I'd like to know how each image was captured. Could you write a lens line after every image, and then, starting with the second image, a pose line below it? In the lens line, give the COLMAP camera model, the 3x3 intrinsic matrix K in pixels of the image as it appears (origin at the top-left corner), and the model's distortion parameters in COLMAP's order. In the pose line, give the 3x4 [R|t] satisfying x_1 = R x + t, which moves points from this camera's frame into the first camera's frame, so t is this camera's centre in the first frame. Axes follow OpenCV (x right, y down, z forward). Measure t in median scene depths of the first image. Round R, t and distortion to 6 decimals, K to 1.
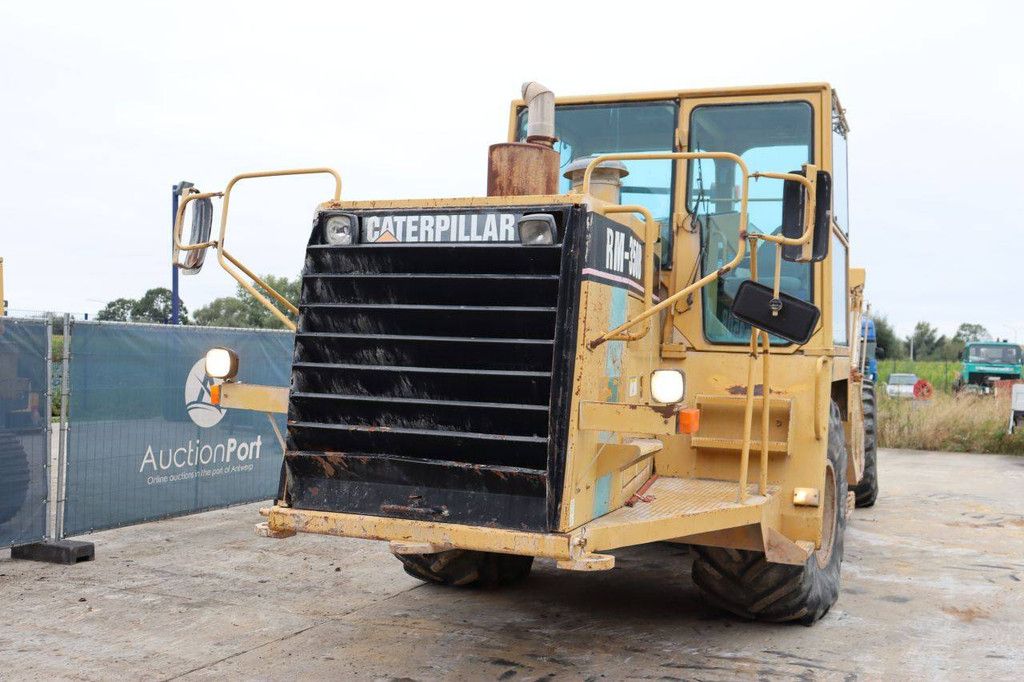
lens RADIAL K [[1076.6, 0, 512.0], [0, 1076.6, 341.0], [0, 0, 1]] dist [-0.093495, 0.201146]
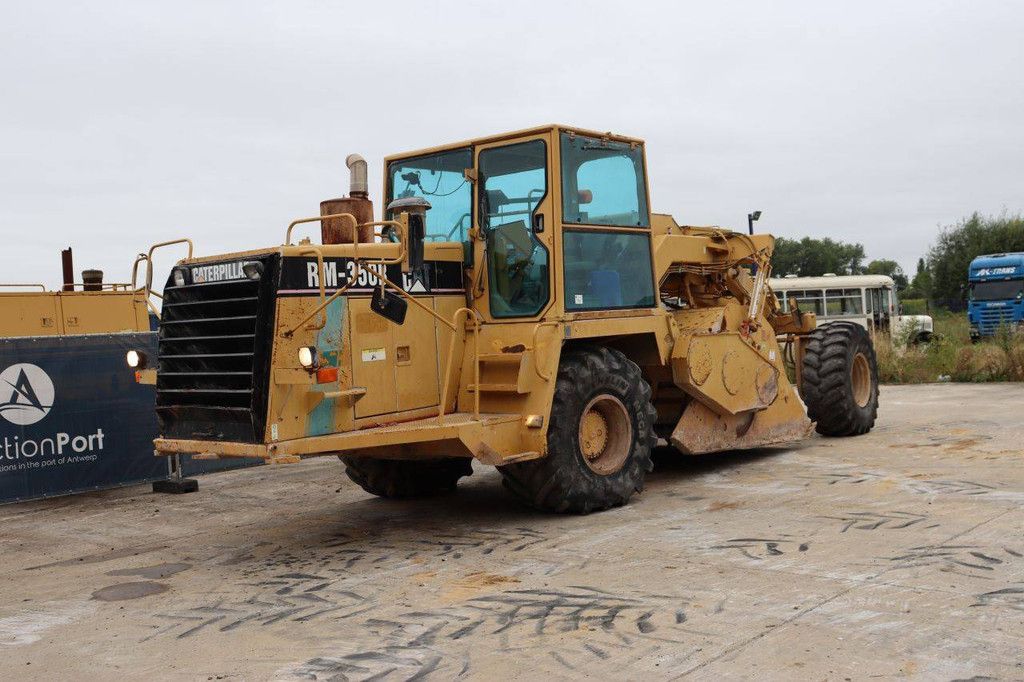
lens RADIAL K [[1076.6, 0, 512.0], [0, 1076.6, 341.0], [0, 0, 1]] dist [-0.093495, 0.201146]
pose [[0.947092, -0.073703, -0.312387, 0.893947], [0.083300, 0.996371, 0.017472, 0.013226], [0.309966, -0.042569, 0.949794, -0.481002]]
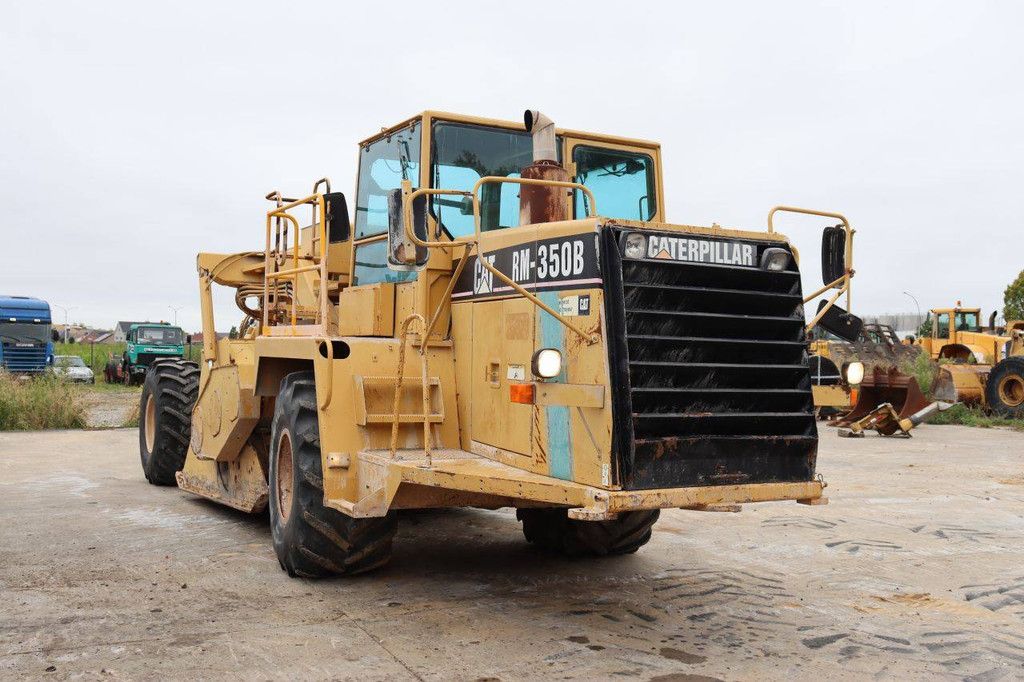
lens RADIAL K [[1076.6, 0, 512.0], [0, 1076.6, 341.0], [0, 0, 1]] dist [-0.093495, 0.201146]
pose [[0.650296, -0.005345, 0.759662, -1.145947], [-0.009237, 0.999846, 0.014942, -0.017483], [-0.759625, -0.016734, 0.650146, 0.358230]]
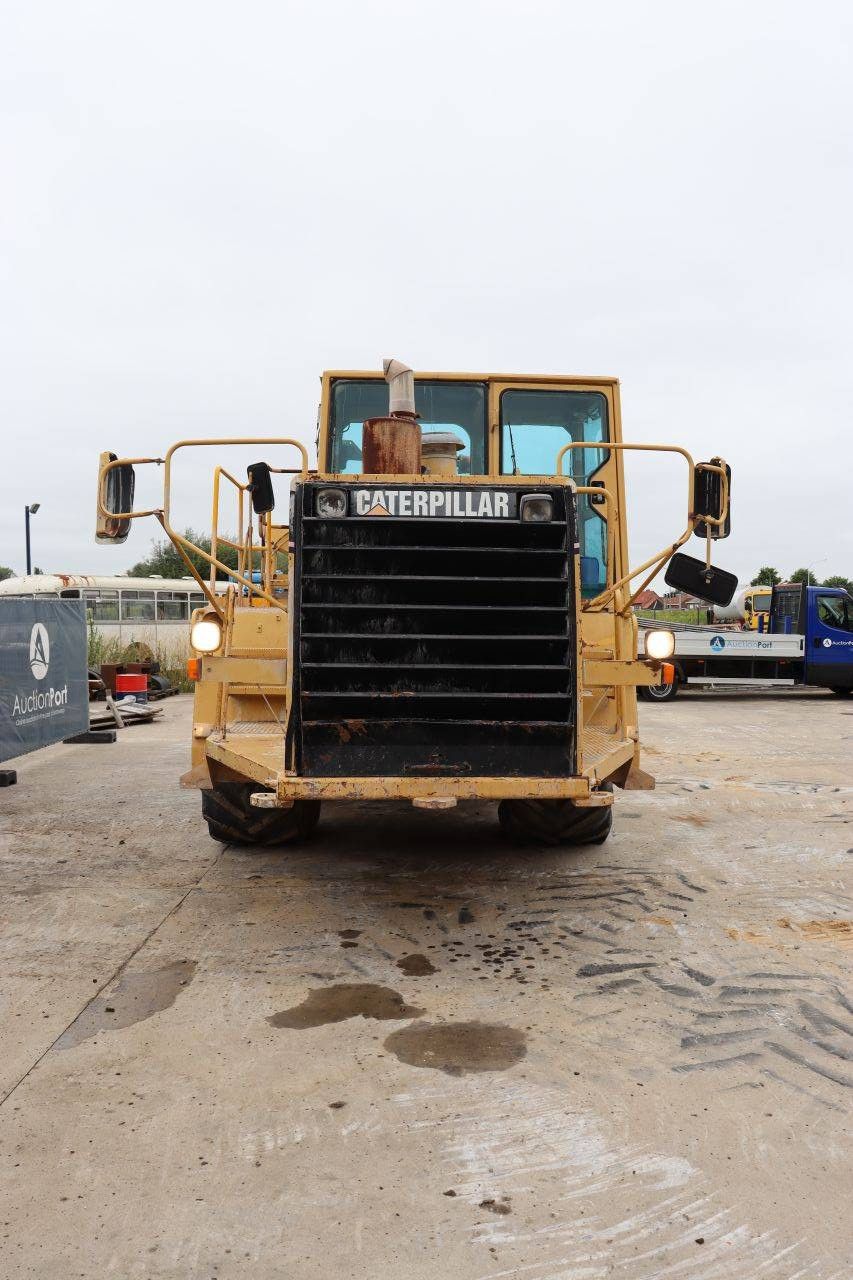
lens RADIAL K [[1067.5, 0, 426.5], [0, 1067.5, 640.0], [0, 0, 1]] dist [-0.117418, 0.016230]
pose [[0.911760, -0.033623, 0.409345, -0.508030], [0.015722, 0.998770, 0.047018, -0.019444], [-0.410423, -0.036433, 0.911167, 0.036365]]
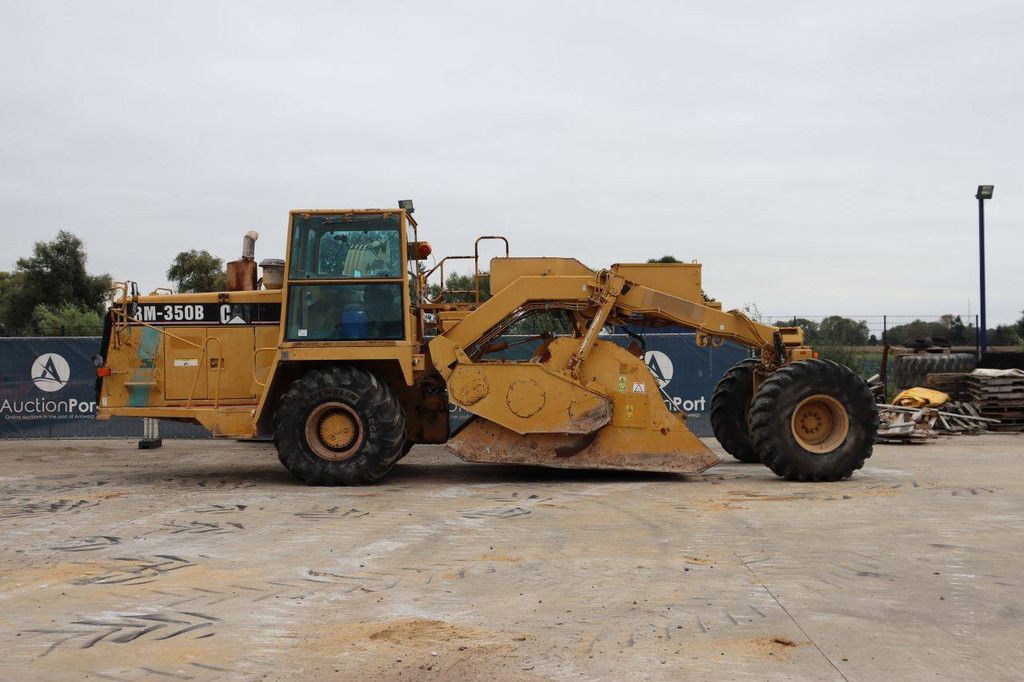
lens RADIAL K [[1157.5, 0, 512.0], [0, 1157.5, 341.0], [0, 0, 1]] dist [-0.057928, 0.234401]
pose [[0.377561, -0.027145, -0.925587, 3.312900], [0.028130, 0.999445, -0.017836, 0.070046], [0.925557, -0.019302, 0.378115, 0.764585]]
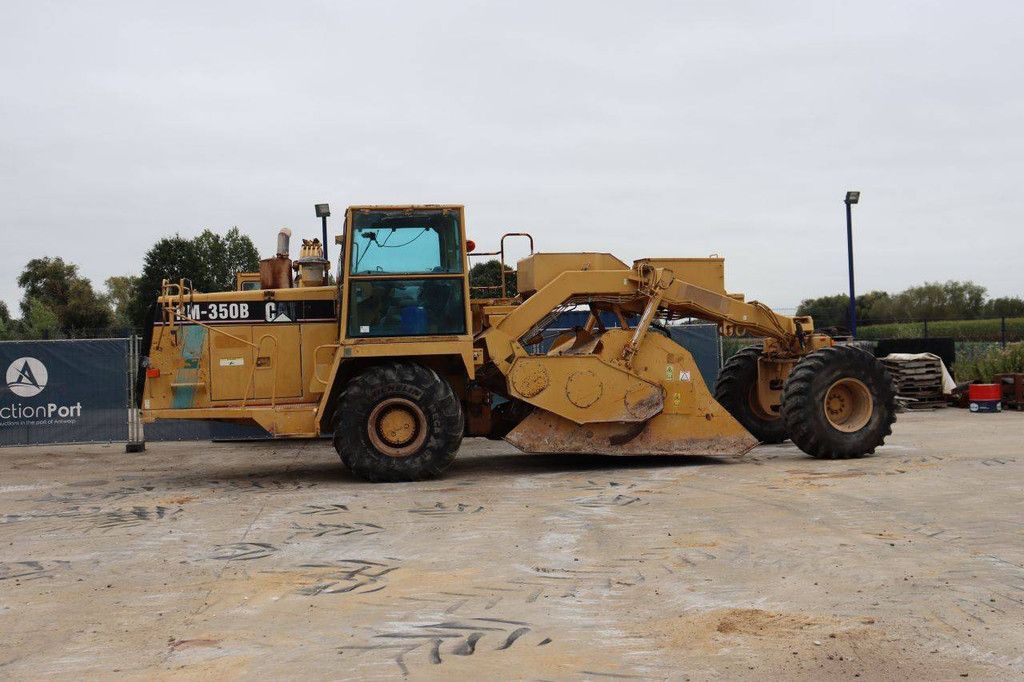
lens RADIAL K [[1076.6, 0, 512.0], [0, 1076.6, 341.0], [0, 0, 1]] dist [-0.093495, 0.201146]
pose [[0.525343, -0.034687, -0.850183, 2.898463], [0.049770, 0.998711, -0.009993, 0.057643], [0.849433, -0.037064, 0.526393, 0.272423]]
